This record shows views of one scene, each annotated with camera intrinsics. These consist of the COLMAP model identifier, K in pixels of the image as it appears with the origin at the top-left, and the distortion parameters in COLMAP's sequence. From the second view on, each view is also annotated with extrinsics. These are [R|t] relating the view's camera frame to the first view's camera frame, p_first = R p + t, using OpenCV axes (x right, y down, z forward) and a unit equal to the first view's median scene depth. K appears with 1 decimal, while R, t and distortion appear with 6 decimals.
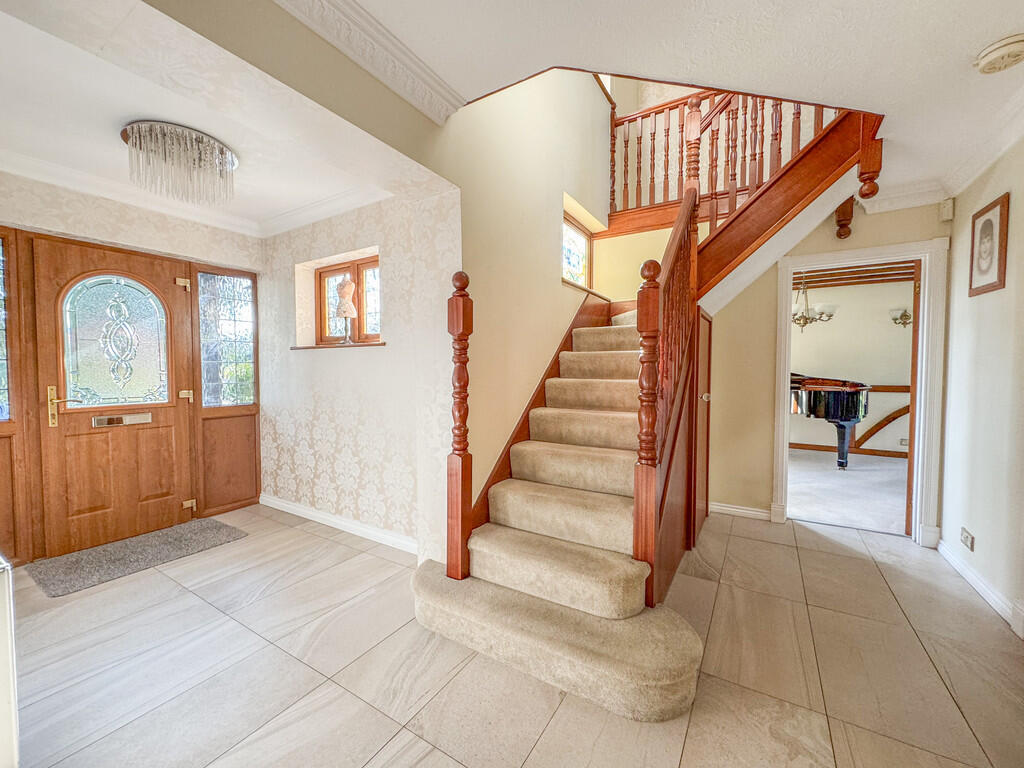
lens RADIAL K [[416.2, 0, 512.0], [0, 416.2, 384.0], [0, 0, 1]] dist [-0.000551, -0.000027]
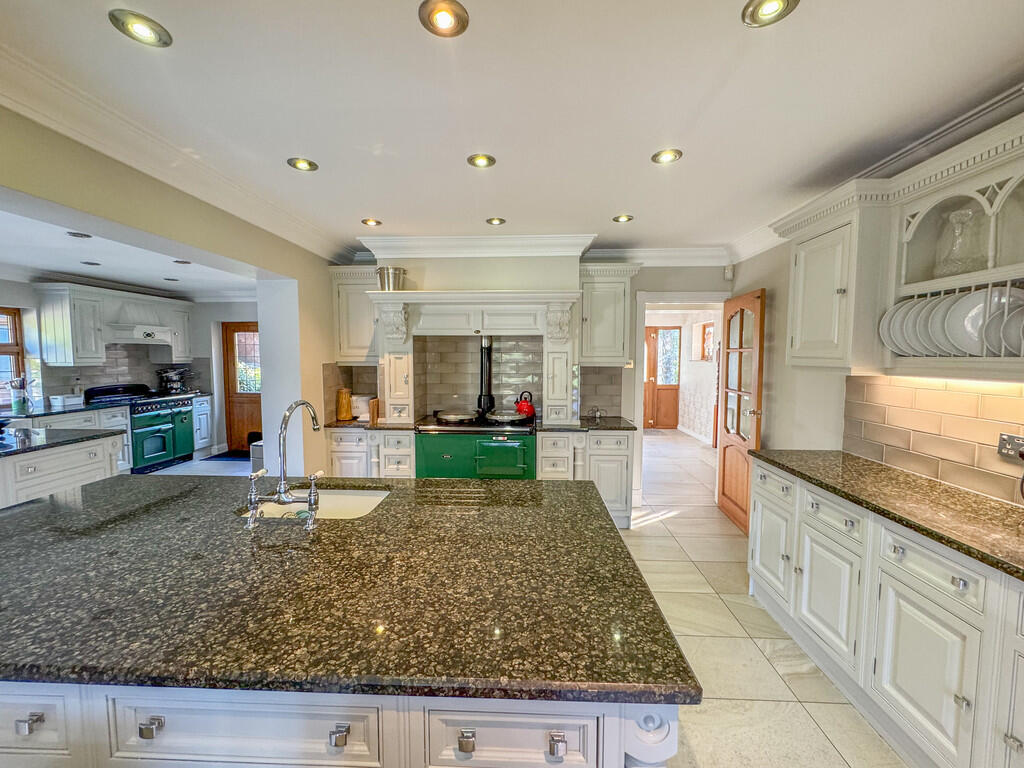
lens RADIAL K [[416.2, 0, 512.0], [0, 416.2, 384.0], [0, 0, 1]] dist [-0.000551, -0.000027]
pose [[0.484956, 0.061155, -0.872398, 0.947392], [-0.034677, 0.998112, 0.050691, -0.040542], [0.873851, 0.005669, 0.486161, -0.914614]]
